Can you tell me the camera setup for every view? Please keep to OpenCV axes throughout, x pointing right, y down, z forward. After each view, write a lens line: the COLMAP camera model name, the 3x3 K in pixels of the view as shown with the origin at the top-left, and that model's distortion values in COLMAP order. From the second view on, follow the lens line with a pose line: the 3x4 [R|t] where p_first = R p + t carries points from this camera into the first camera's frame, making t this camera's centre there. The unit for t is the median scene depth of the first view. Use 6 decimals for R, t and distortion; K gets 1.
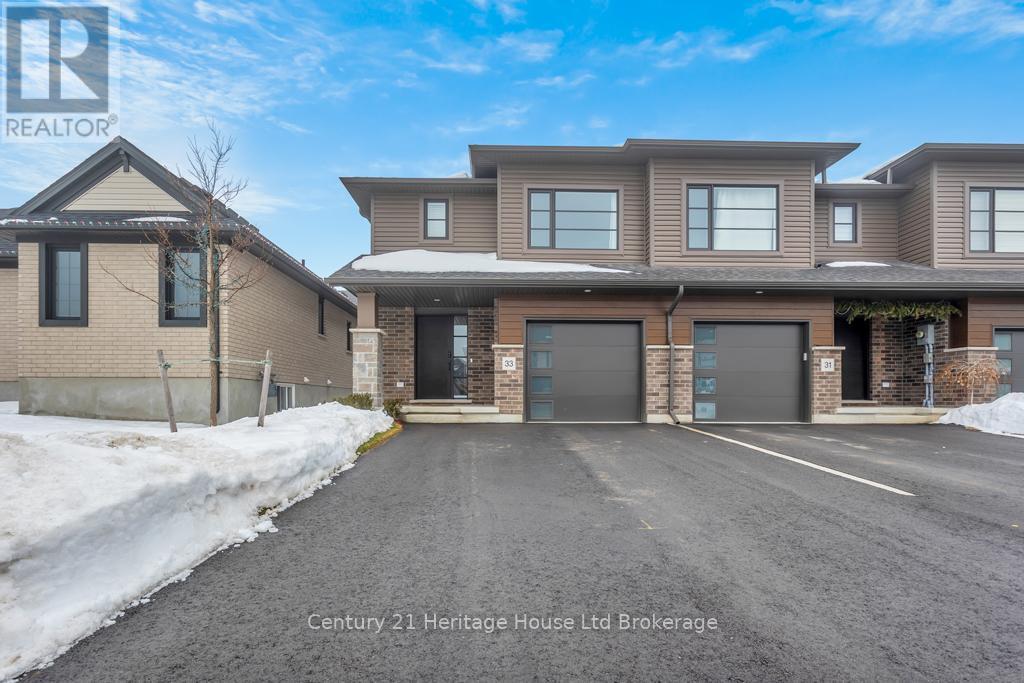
lens RADIAL K [[427.8, 0, 477.8], [0, 427.8, 364.0], [0, 0, 1]] dist [0.003400, 0.000080]
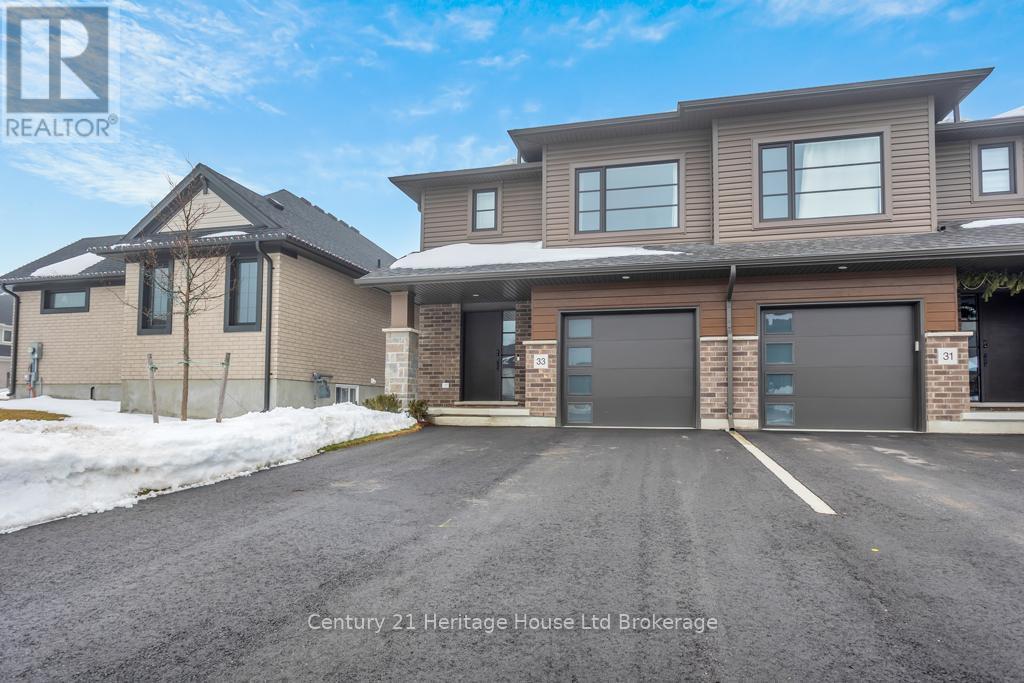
lens RADIAL K [[484.3, 0, 512.0], [0, 484.3, 341.5], [0, 0, 1]] dist [-0.004109, 0.000743]
pose [[0.973253, -0.025655, -0.228300, 0.244365], [0.015344, 0.998785, -0.046823, 0.004221], [0.229224, 0.042067, 0.972464, -0.019093]]
